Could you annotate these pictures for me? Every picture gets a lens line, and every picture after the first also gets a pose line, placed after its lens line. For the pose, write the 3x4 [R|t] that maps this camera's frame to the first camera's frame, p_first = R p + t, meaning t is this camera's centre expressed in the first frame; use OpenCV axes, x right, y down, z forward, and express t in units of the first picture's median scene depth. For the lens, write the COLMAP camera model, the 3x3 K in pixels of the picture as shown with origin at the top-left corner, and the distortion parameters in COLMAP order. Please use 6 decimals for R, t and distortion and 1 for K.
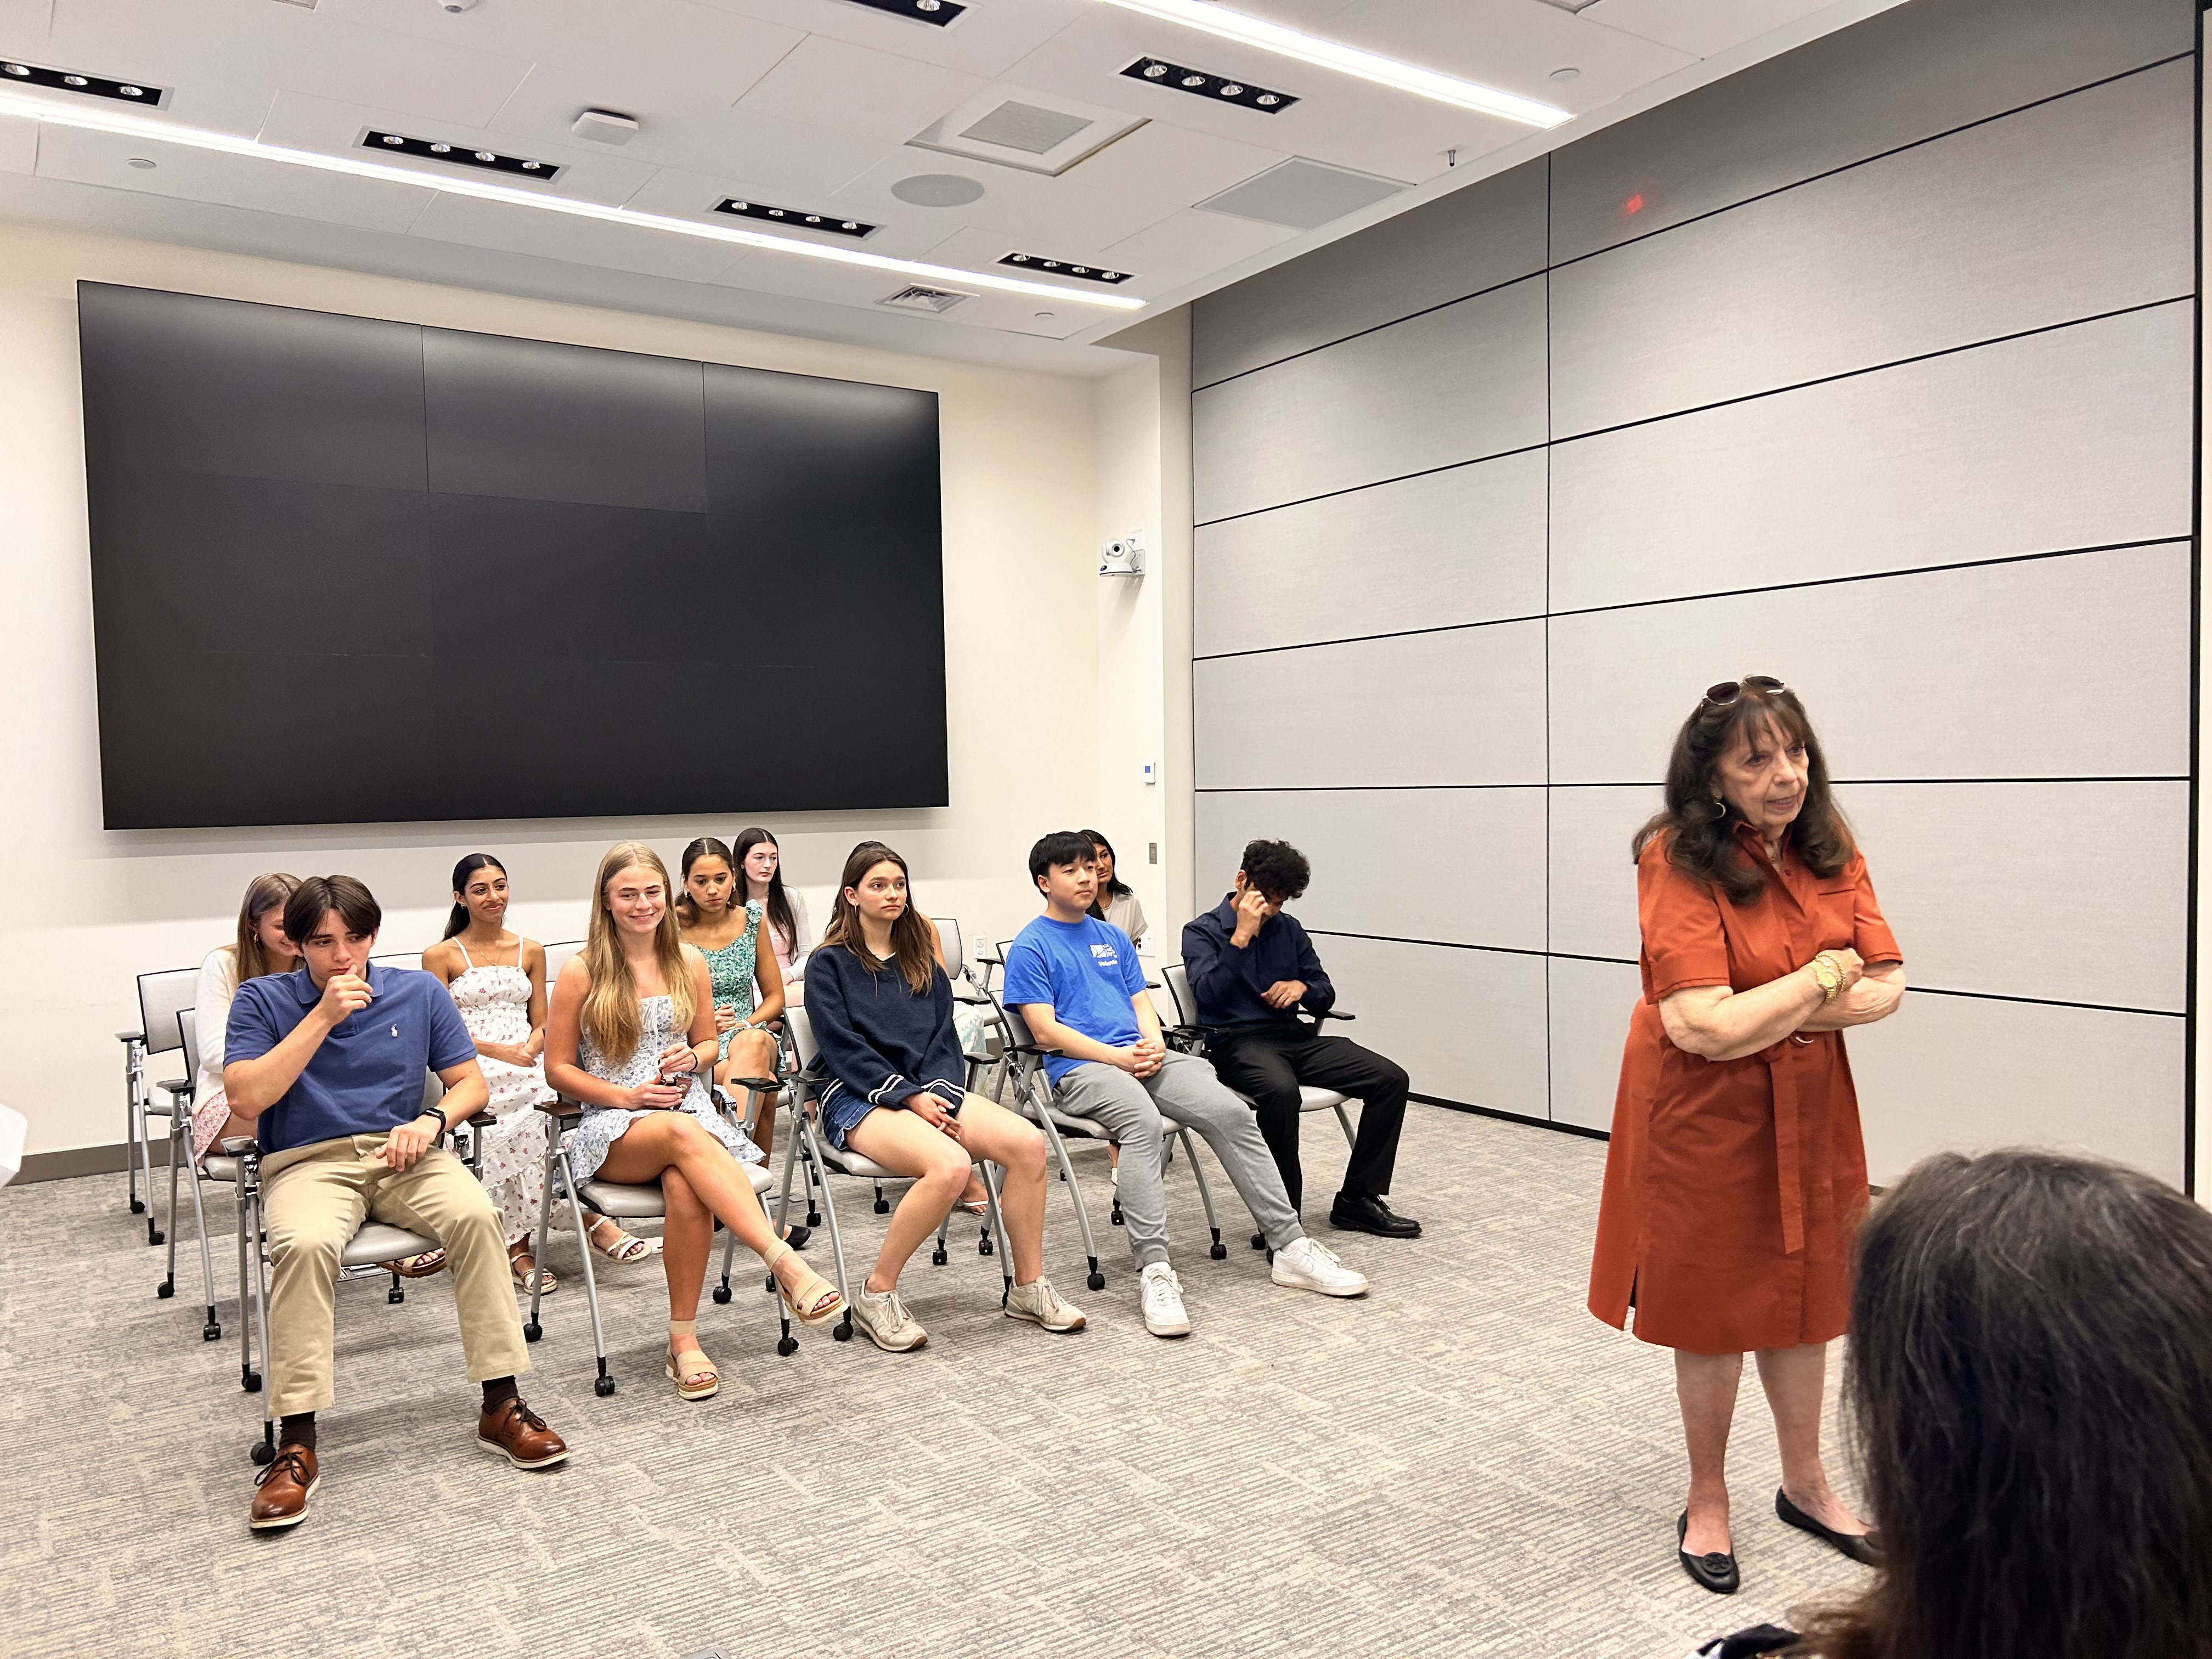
lens RADIAL K [[1667.1, 0, 1106.4], [0, 1667.1, 792.8], [0, 0, 1]] dist [0.075668, -0.038477]
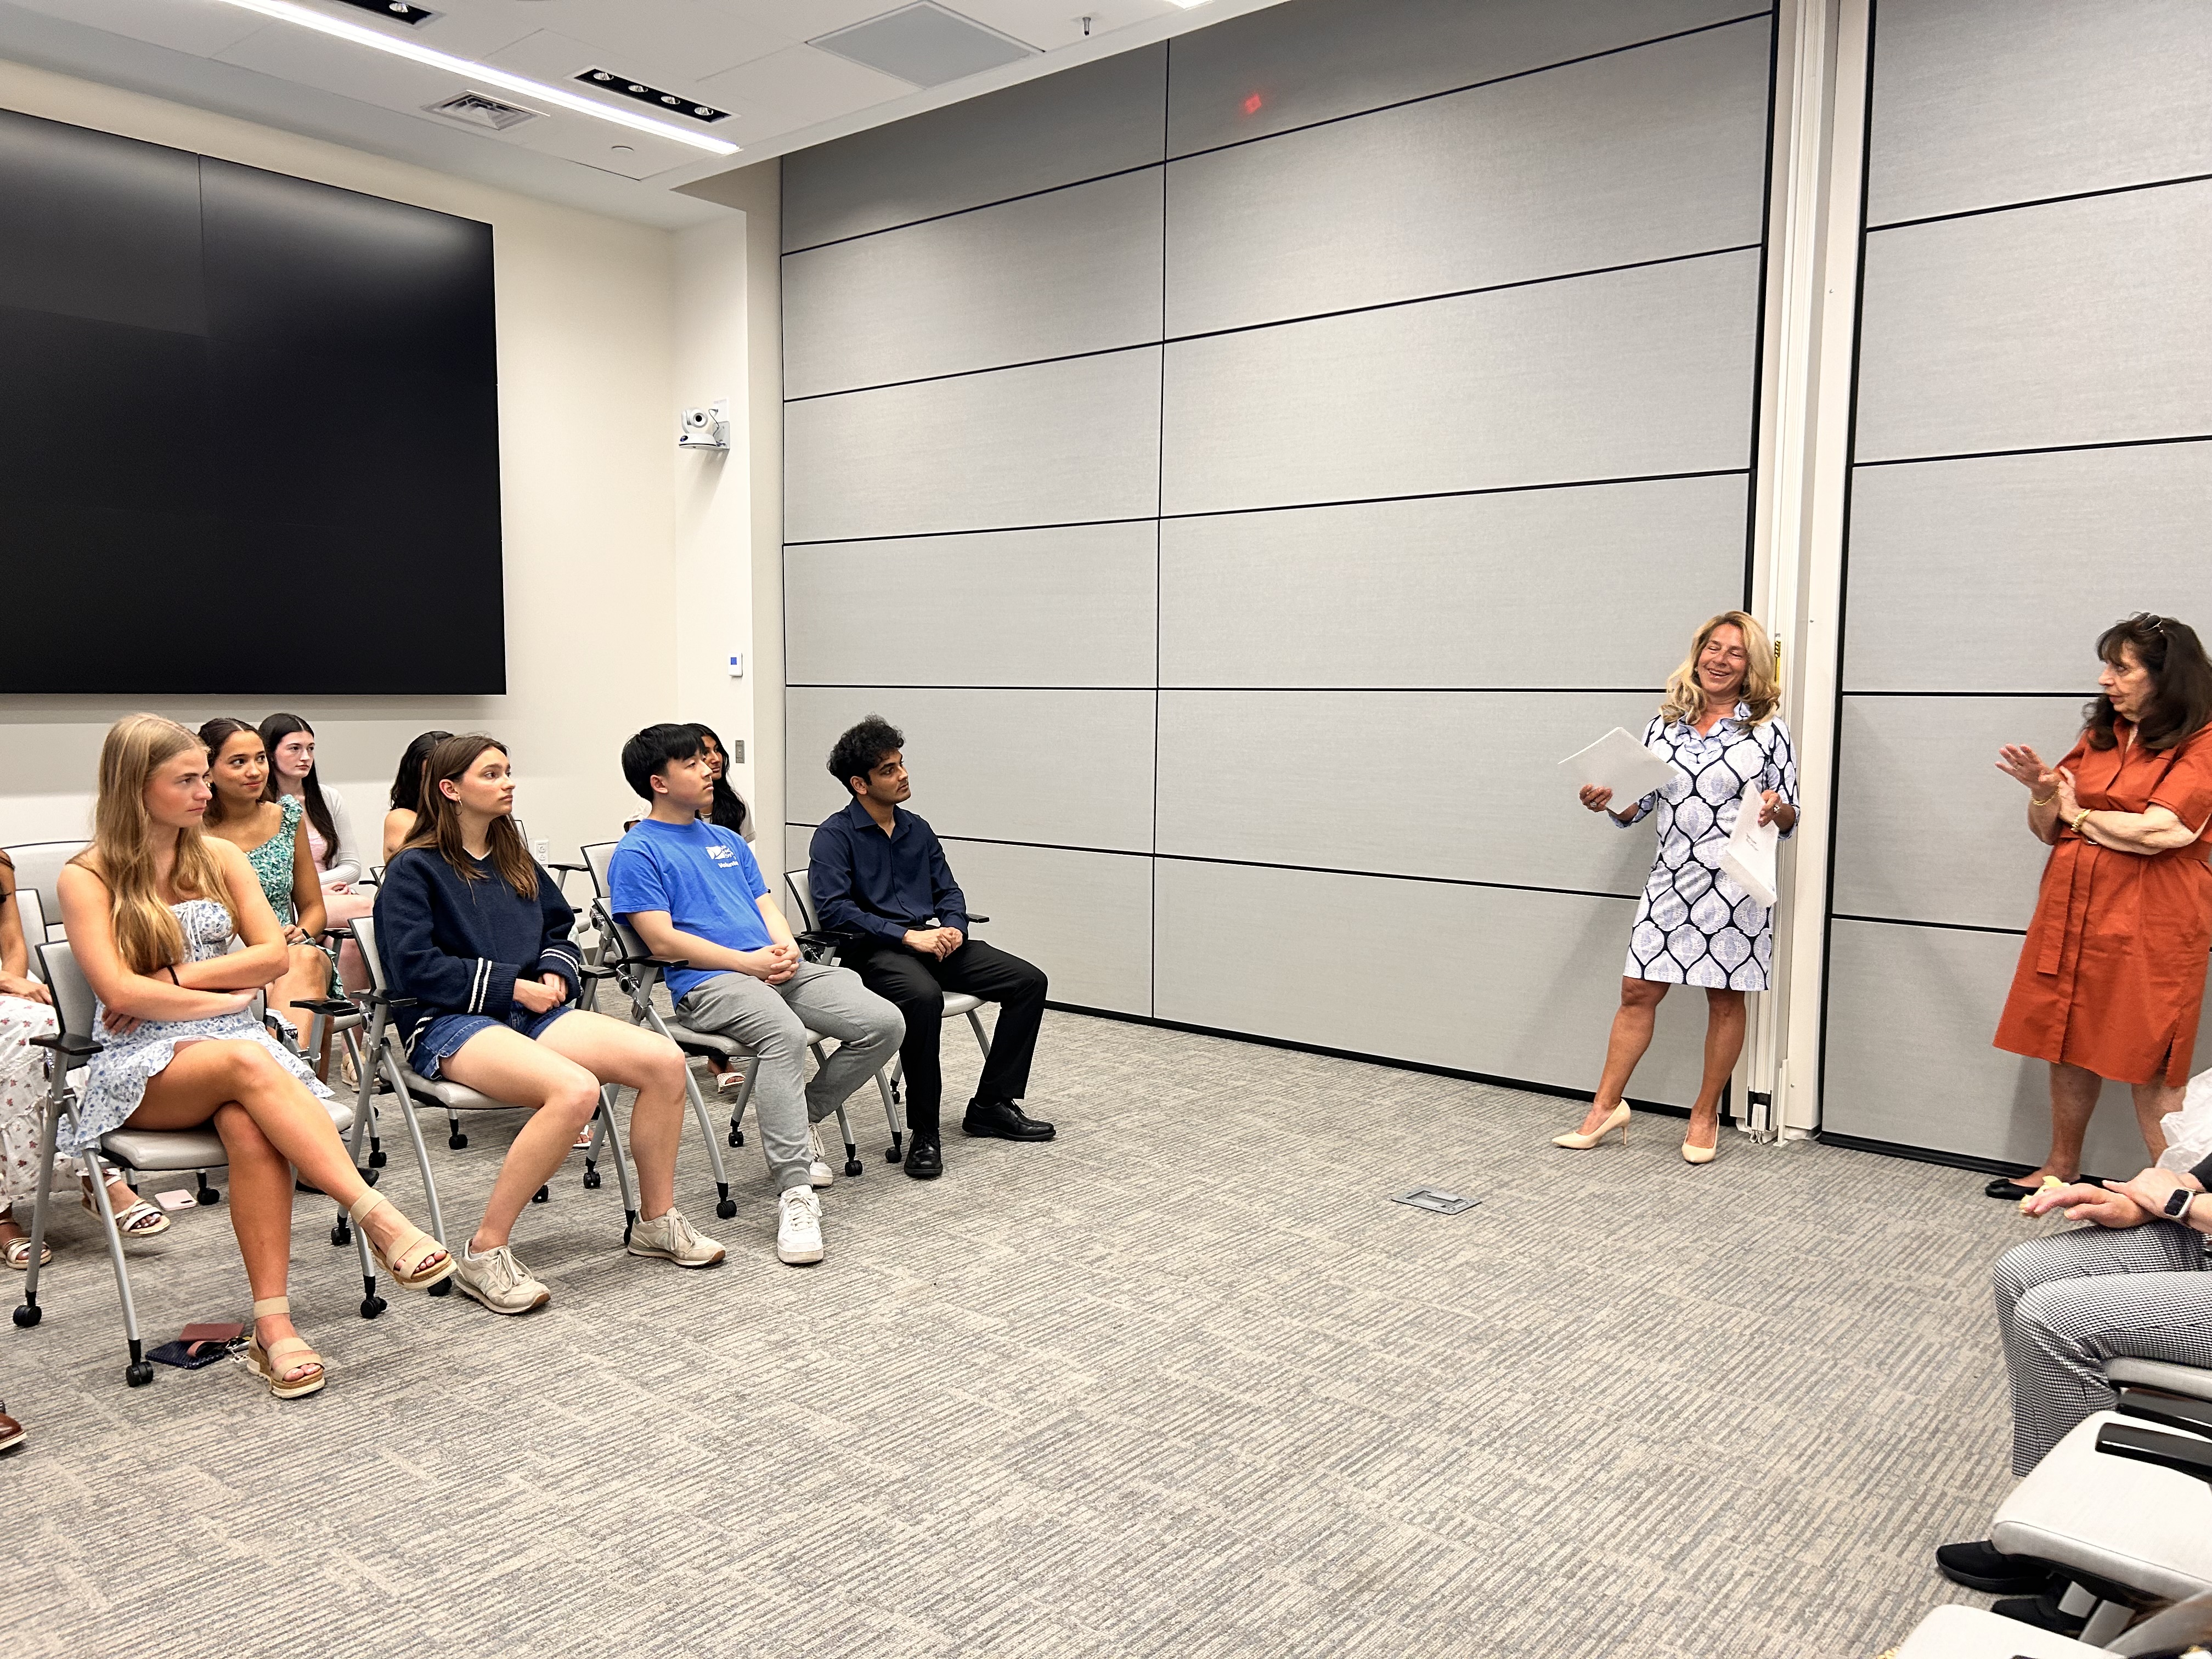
lens RADIAL K [[1667.1, 0, 1106.4], [0, 1667.1, 792.8], [0, 0, 1]] dist [0.075668, -0.038477]
pose [[0.961241, 0.007051, 0.275620, -0.066739], [-0.022682, 0.998307, 0.053563, 0.009745], [-0.274776, -0.057739, 0.959773, 0.073876]]
